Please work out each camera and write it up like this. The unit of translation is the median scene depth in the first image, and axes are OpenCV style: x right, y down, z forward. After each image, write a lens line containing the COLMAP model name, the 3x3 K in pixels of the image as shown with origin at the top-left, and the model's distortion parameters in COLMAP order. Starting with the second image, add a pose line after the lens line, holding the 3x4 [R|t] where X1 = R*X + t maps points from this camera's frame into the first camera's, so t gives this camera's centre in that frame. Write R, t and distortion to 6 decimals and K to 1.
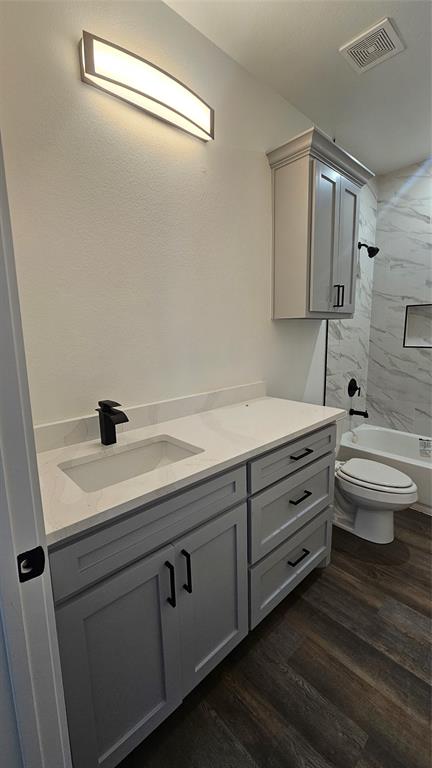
lens RADIAL K [[317.0, 0, 218.7], [0, 317.0, 386.3], [0, 0, 1]] dist [-0.000039, -0.000796]
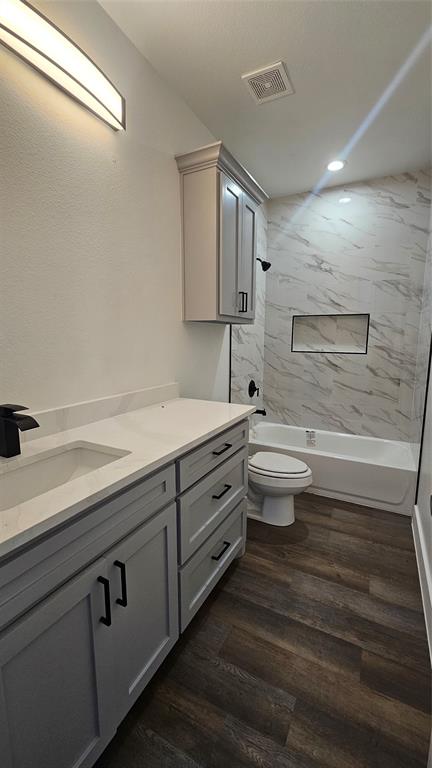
lens RADIAL K [[317.0, 0, 220.8], [0, 317.0, 387.4], [0, 0, 1]] dist [-0.000039, -0.000796]
pose [[0.943087, -0.026416, 0.331496, -0.075044], [0.033305, 0.999331, -0.015117, 0.024621], [-0.330875, 0.025297, 0.943336, 0.015270]]
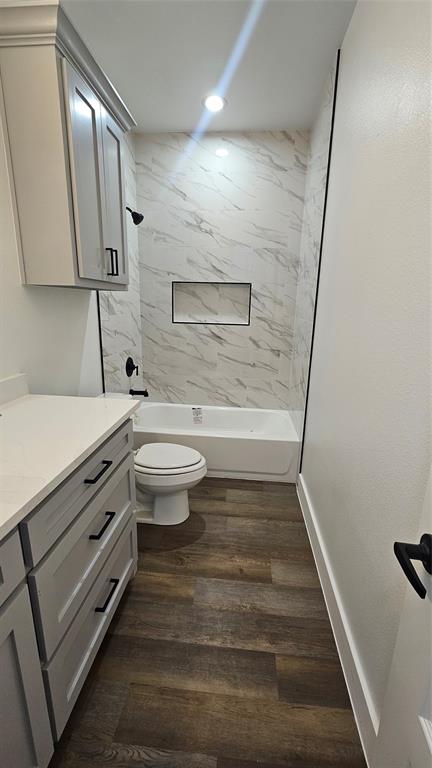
lens RADIAL K [[317.0, 0, 219.6], [0, 317.0, 383.5], [0, 0, 1]] dist [-0.000039, -0.000796]
pose [[0.749148, -0.125033, 0.650495, 0.013052], [0.075681, 0.991749, 0.103468, -0.044414], [-0.658065, -0.028282, 0.752430, 0.231610]]
